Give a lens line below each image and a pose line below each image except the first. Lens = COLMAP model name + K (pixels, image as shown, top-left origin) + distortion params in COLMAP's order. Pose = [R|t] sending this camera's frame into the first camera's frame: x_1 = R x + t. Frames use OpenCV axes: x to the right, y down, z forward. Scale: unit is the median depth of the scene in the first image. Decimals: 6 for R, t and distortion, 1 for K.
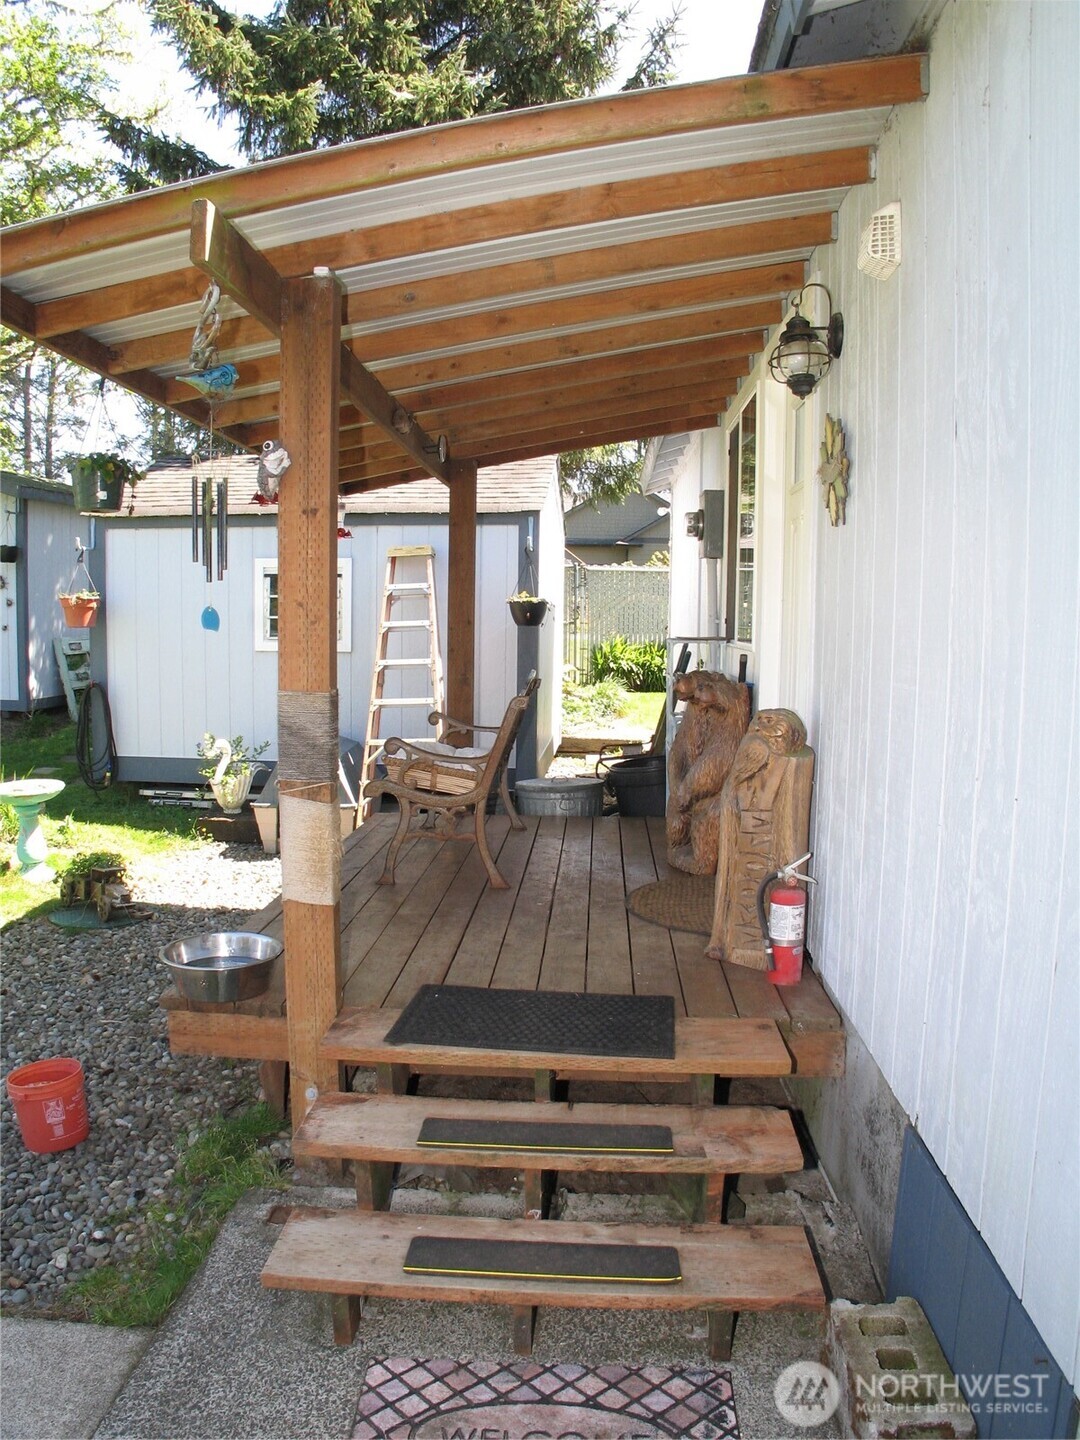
lens RADIAL K [[1054.9, 0, 540.0], [0, 1054.9, 720.0], [0, 0, 1]] dist [-0.215795, 0.101430]
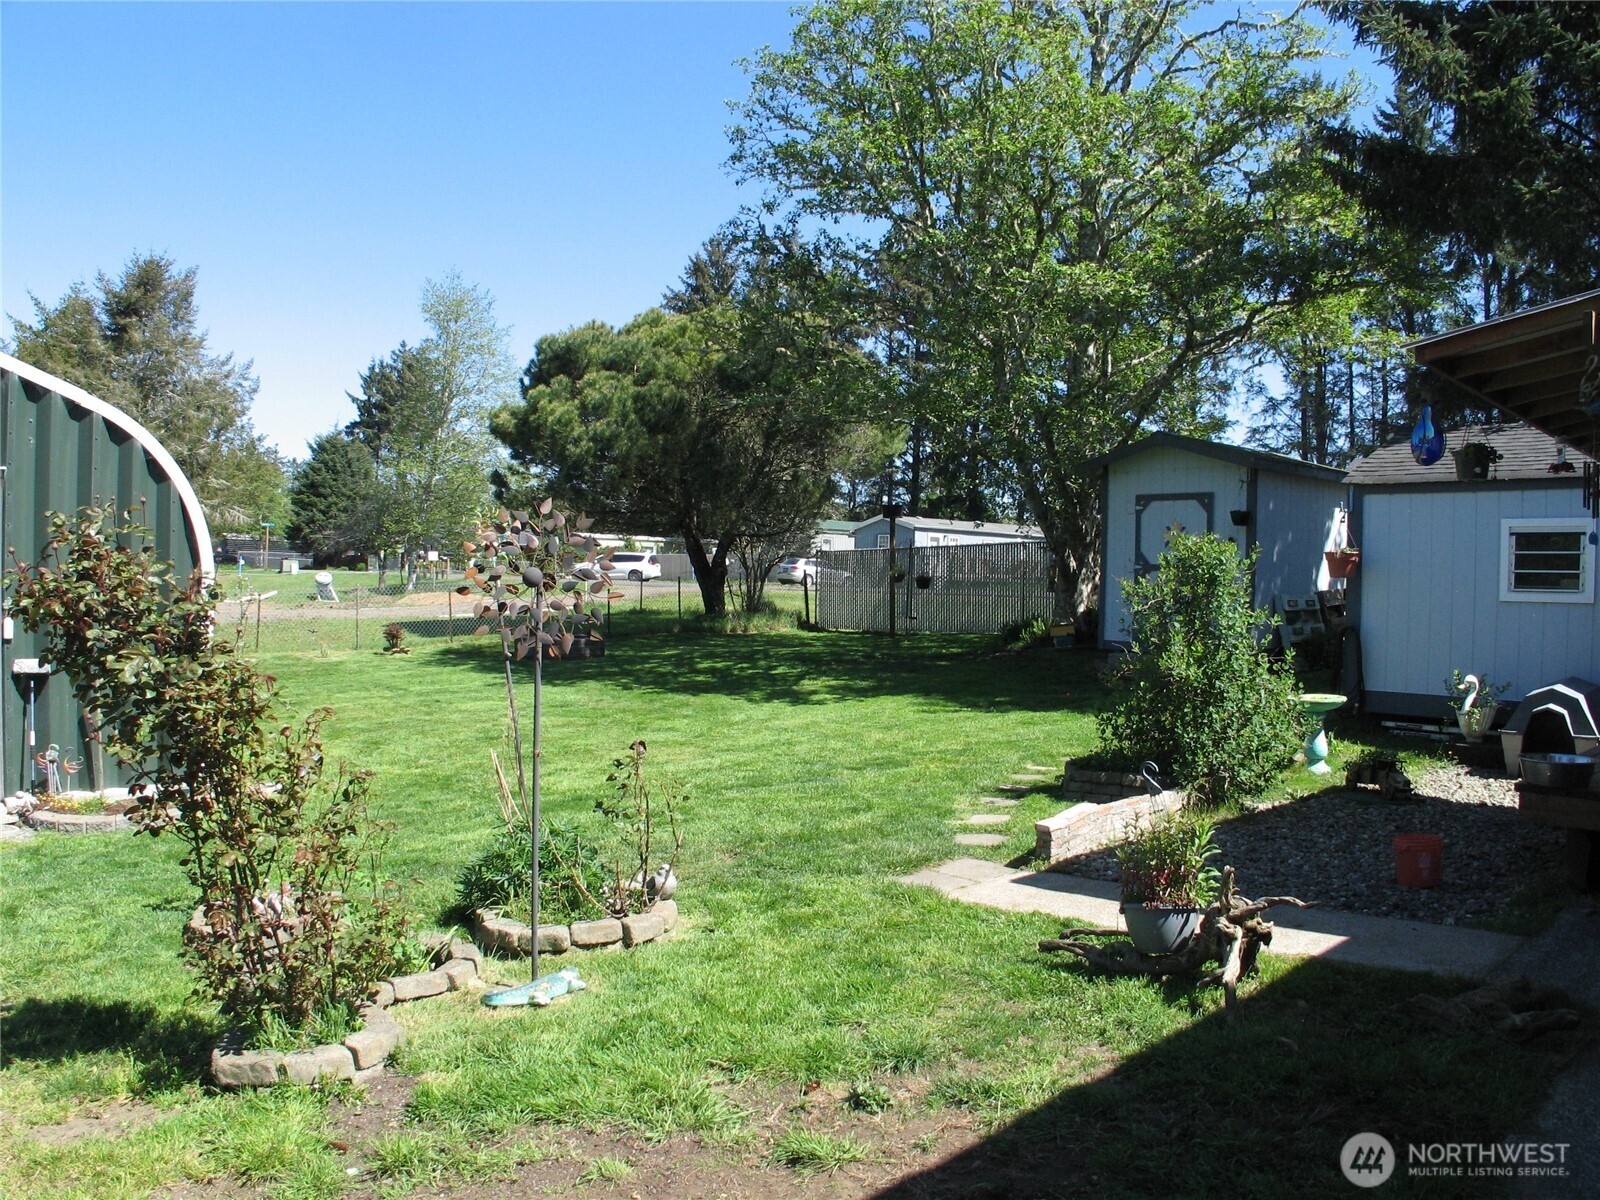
lens RADIAL K [[1172.1, 0, 800.0], [0, 1172.1, 600.0], [0, 0, 1]] dist [-0.215795, 0.101430]
pose [[0.722048, 0.013509, -0.691711, -0.006180], [-0.080025, 0.994729, -0.064107, 0.067929], [0.687199, 0.101643, 0.719323, -0.369147]]
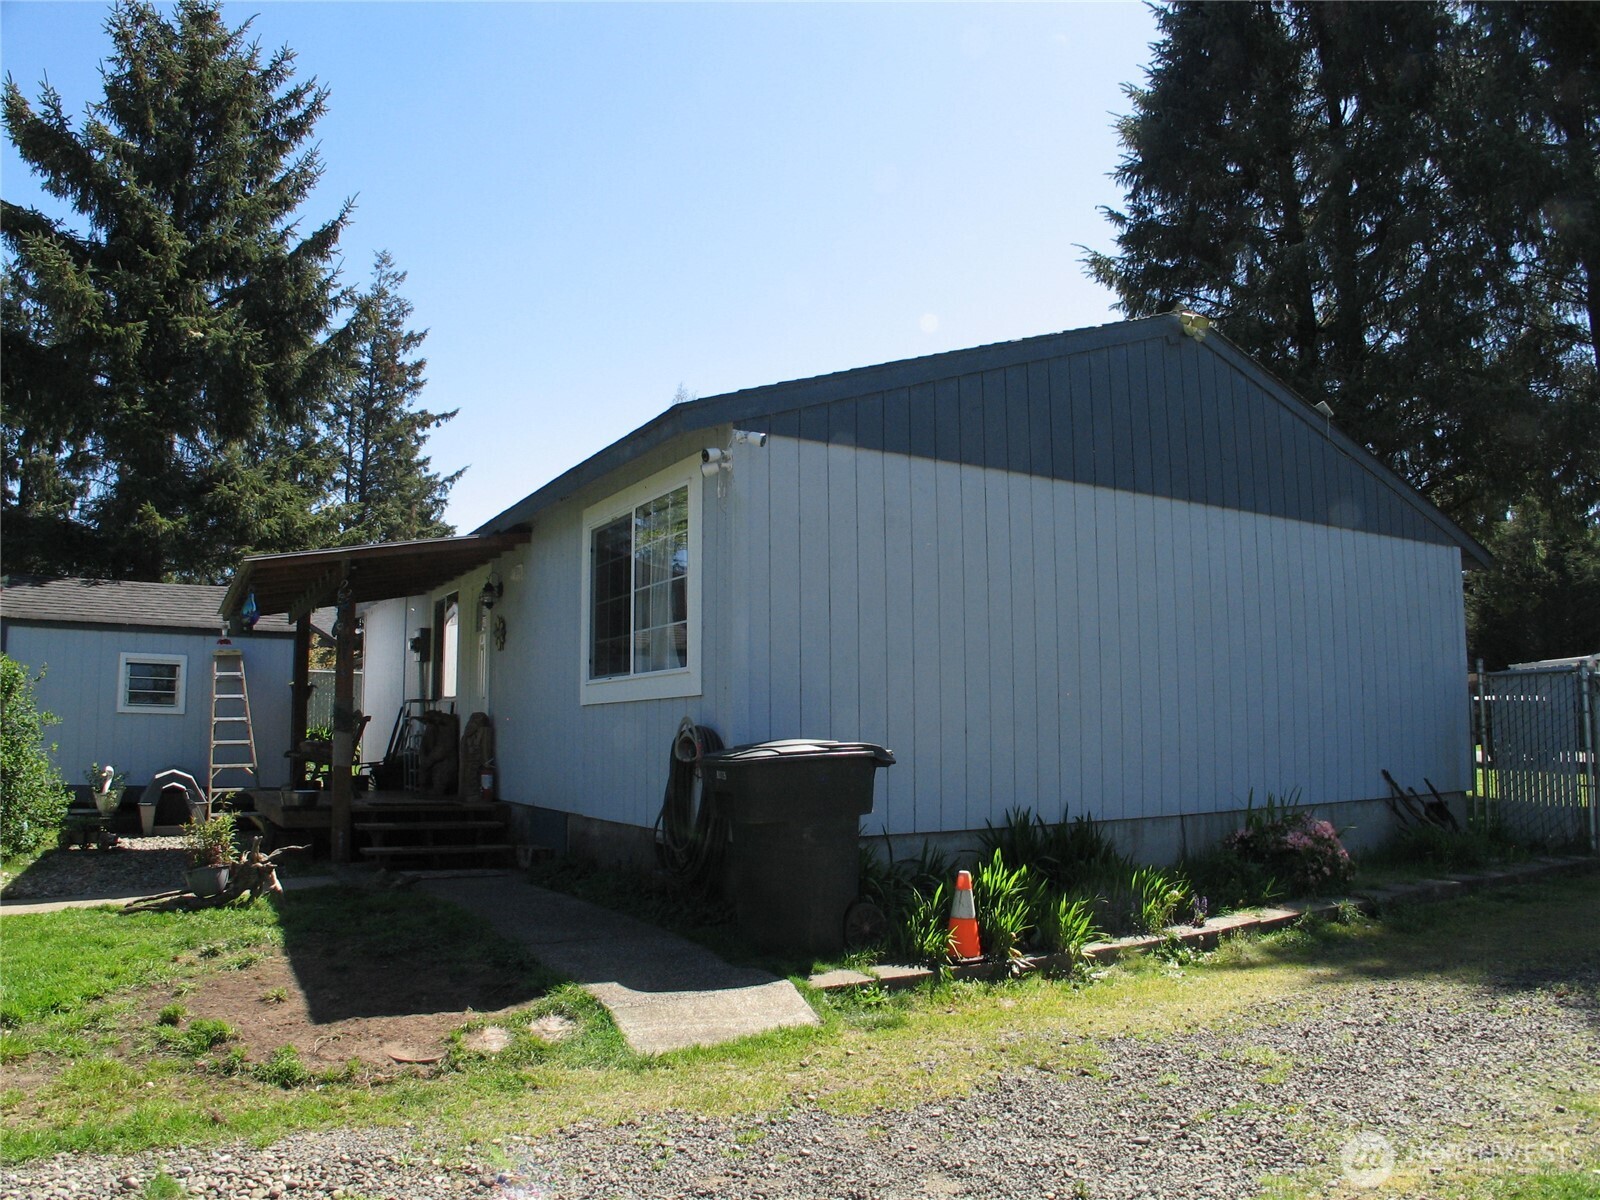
lens RADIAL K [[1172.1, 0, 800.0], [0, 1172.1, 600.0], [0, 0, 1]] dist [-0.215795, 0.101430]
pose [[0.829792, 0.048965, 0.555920, -0.341506], [0.070515, 0.978960, -0.191481, 0.148519], [-0.553599, 0.198090, 0.808881, -0.887586]]
